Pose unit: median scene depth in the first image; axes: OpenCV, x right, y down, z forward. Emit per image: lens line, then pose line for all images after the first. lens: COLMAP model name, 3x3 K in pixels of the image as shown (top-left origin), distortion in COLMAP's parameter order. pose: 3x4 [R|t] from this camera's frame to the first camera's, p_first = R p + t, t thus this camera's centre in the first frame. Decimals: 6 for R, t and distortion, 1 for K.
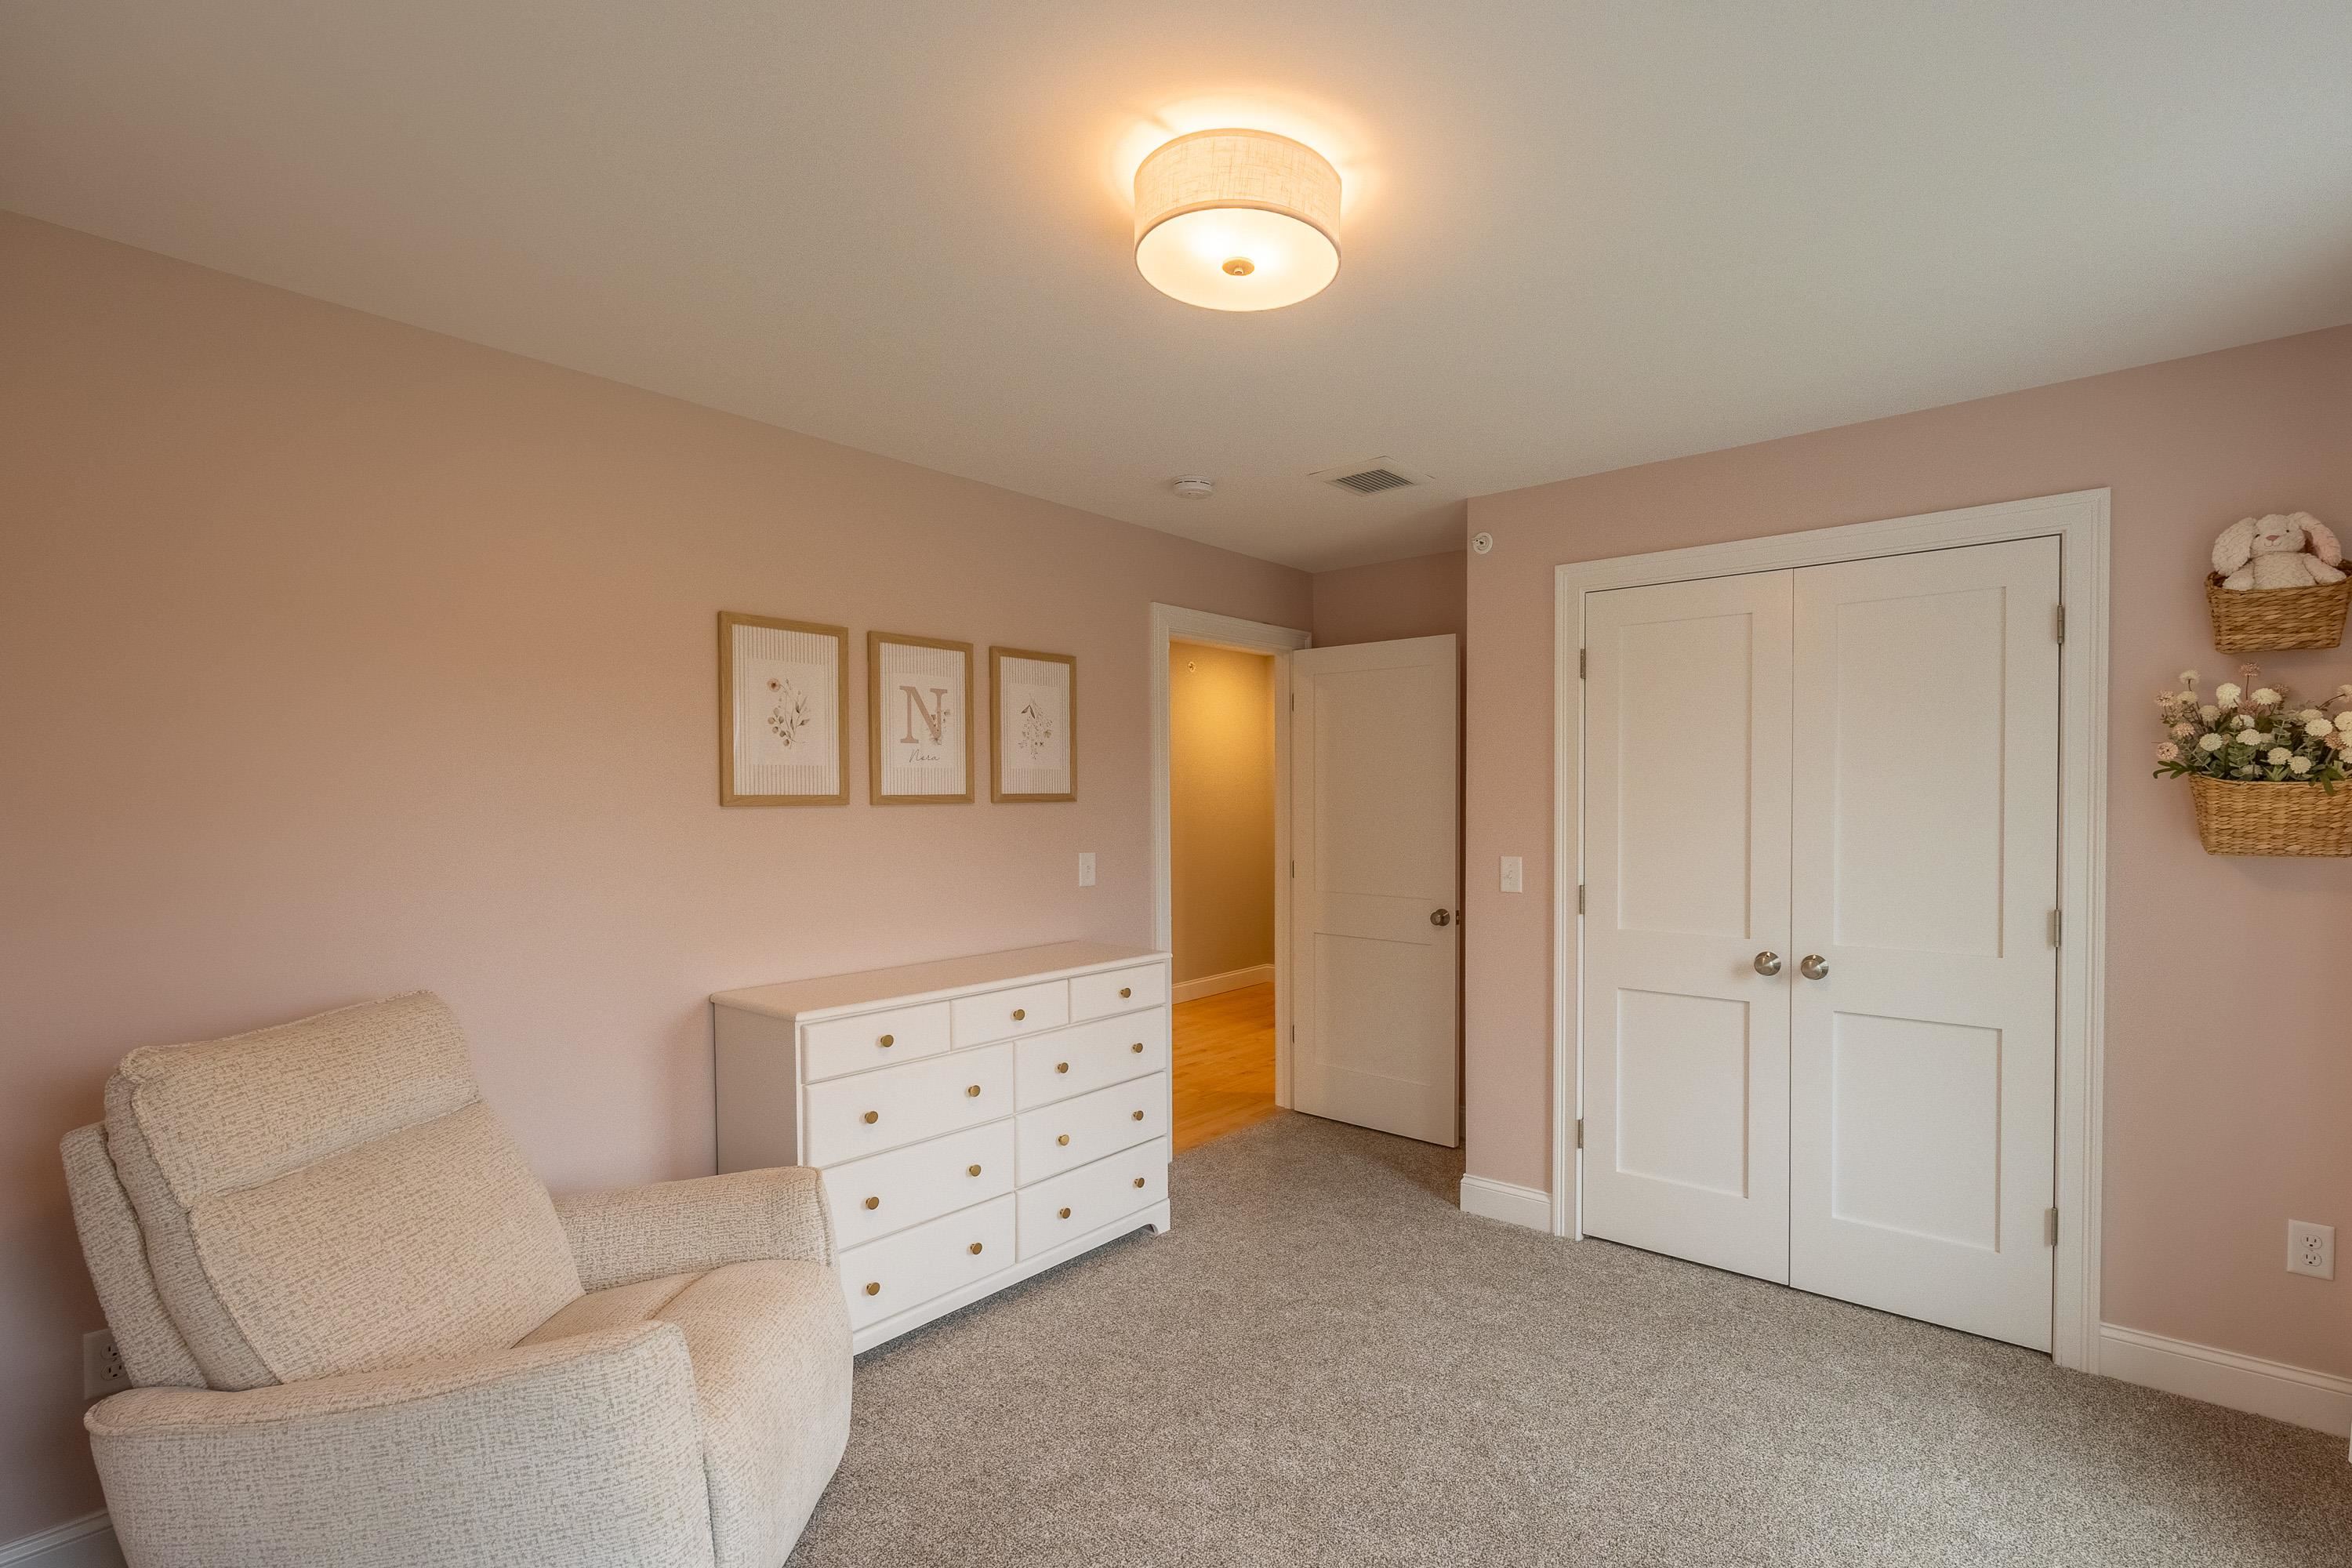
lens RADIAL K [[1062.8, 0, 1175.0], [0, 1062.8, 809.1], [0, 0, 1]] dist [0.002517, 0.000490]
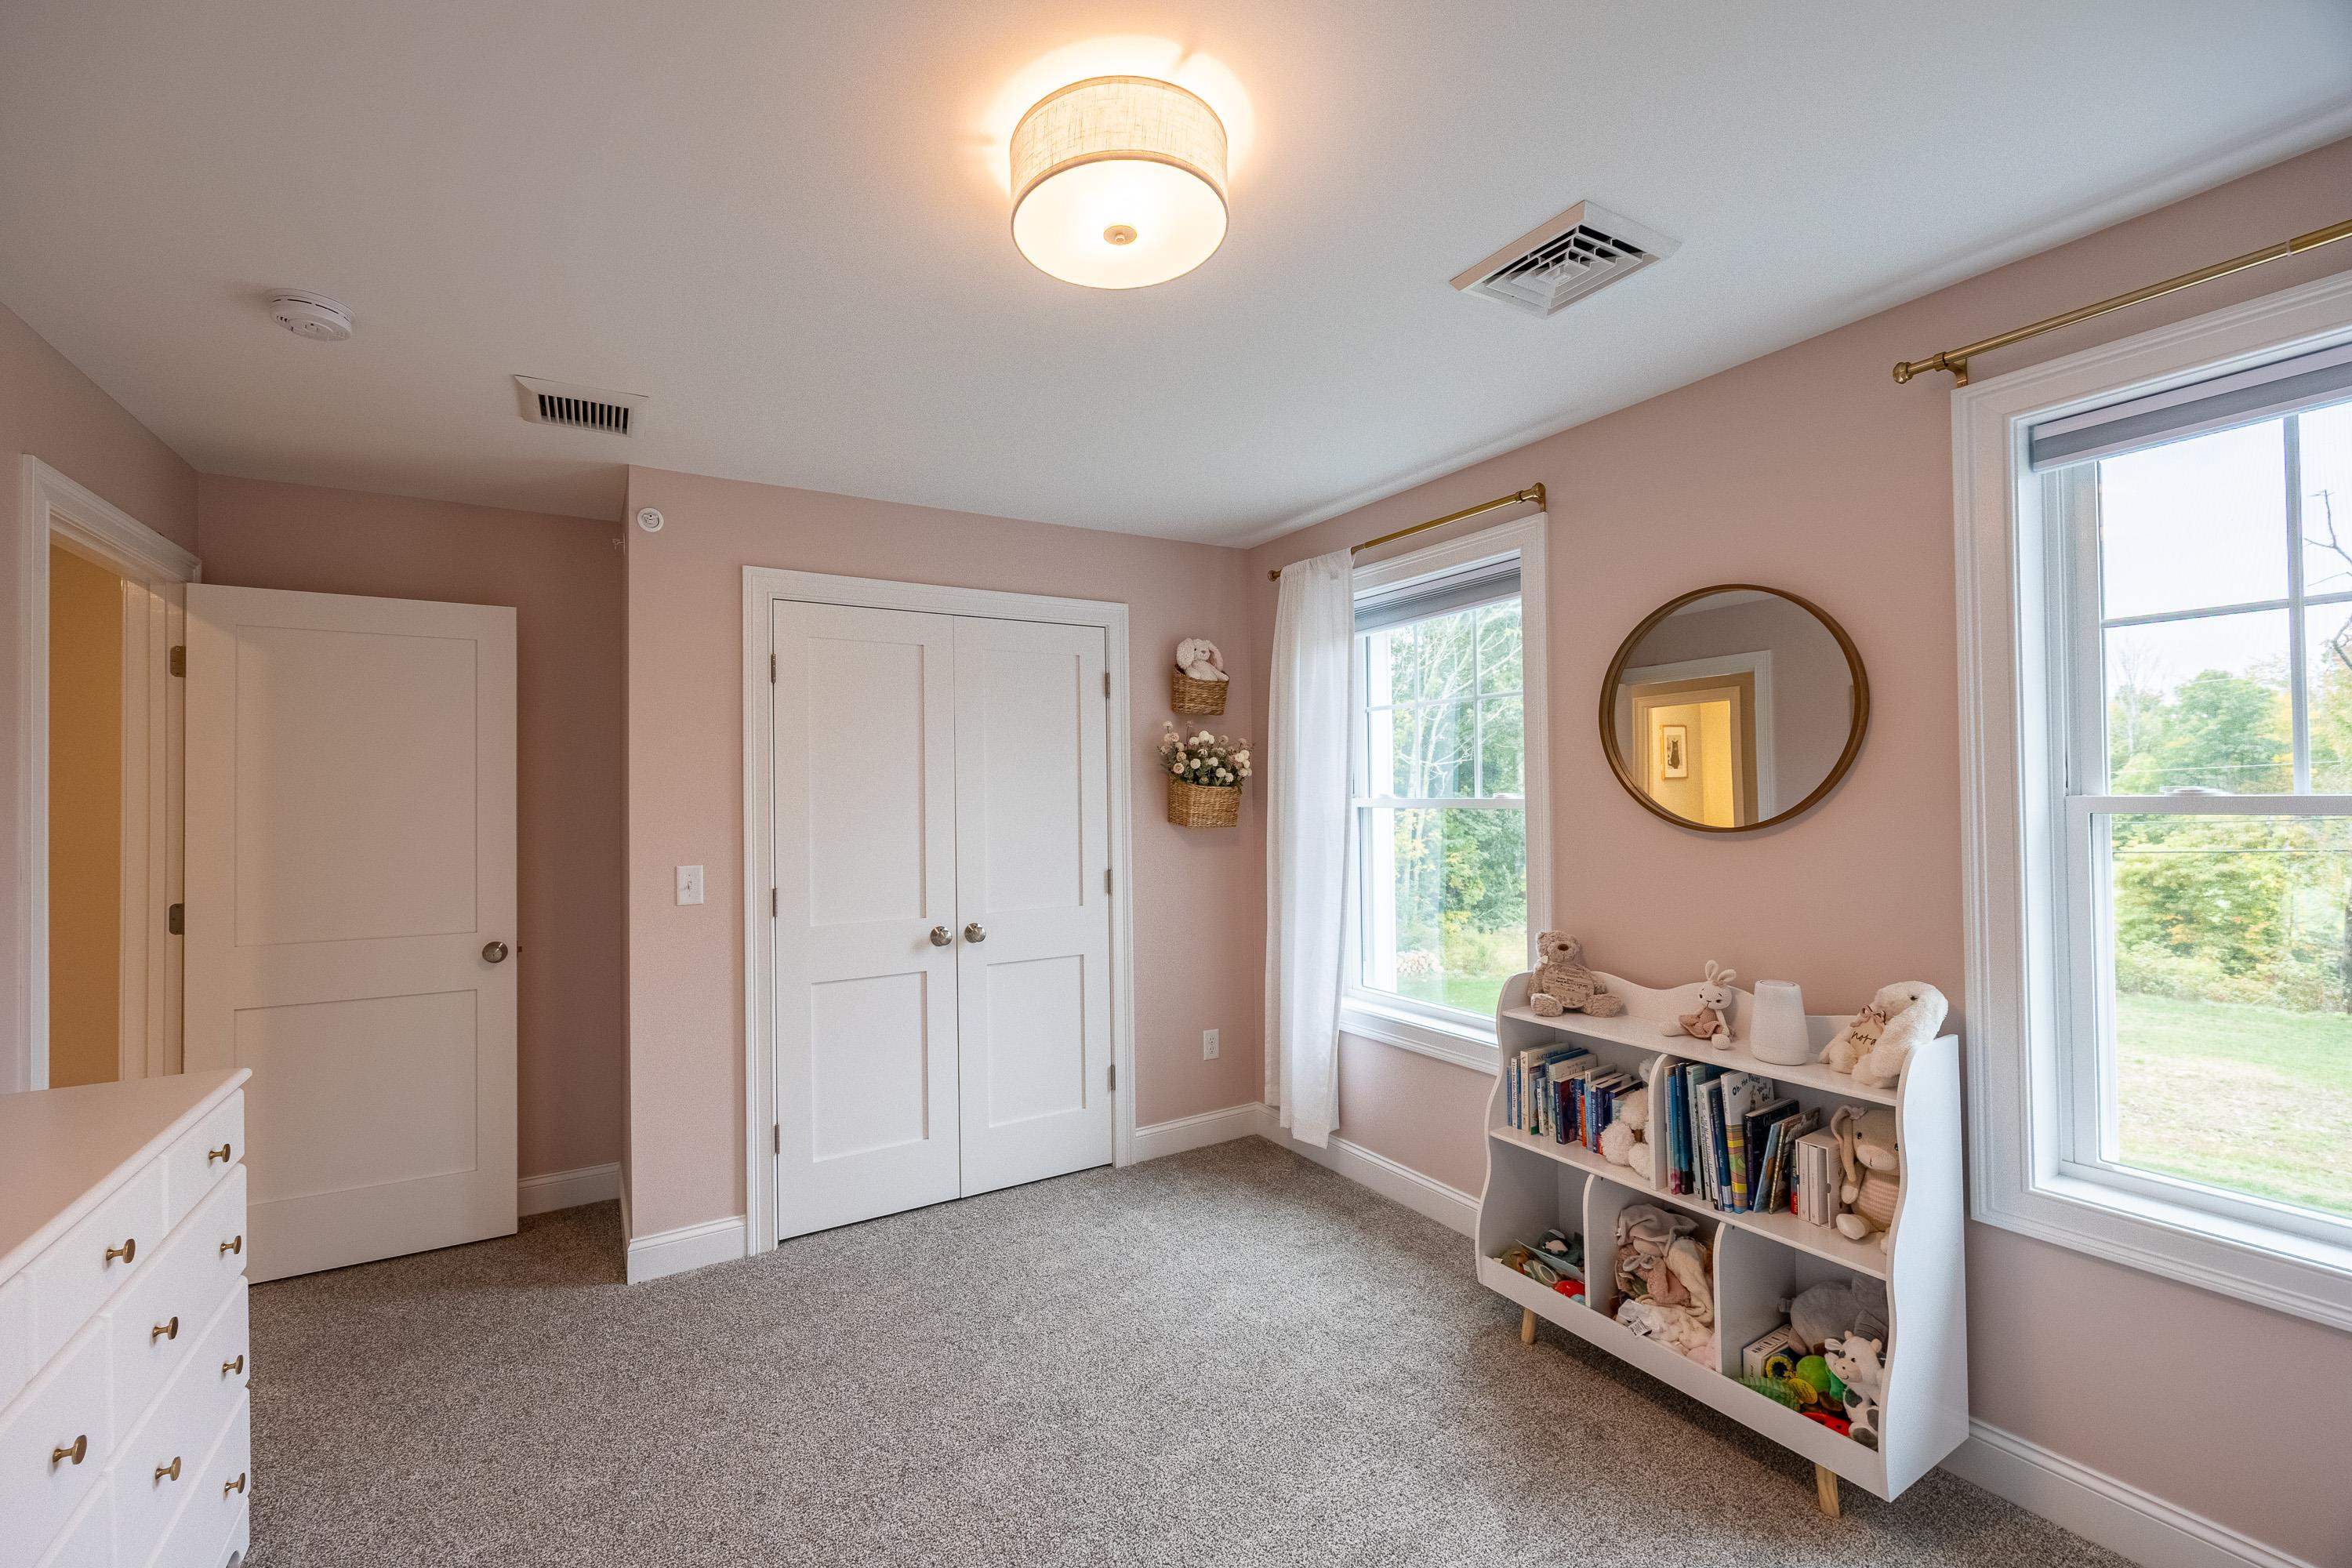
lens RADIAL K [[959.6, 0, 1186.3], [0, 959.6, 773.3], [0, 0, 1]] dist [0.001438, 0.000217]
pose [[0.334482, 0.018983, 0.942211, -0.387950], [0.023916, 0.999304, -0.028623, -0.001998], [-0.942099, 0.032108, 0.333795, 0.373553]]
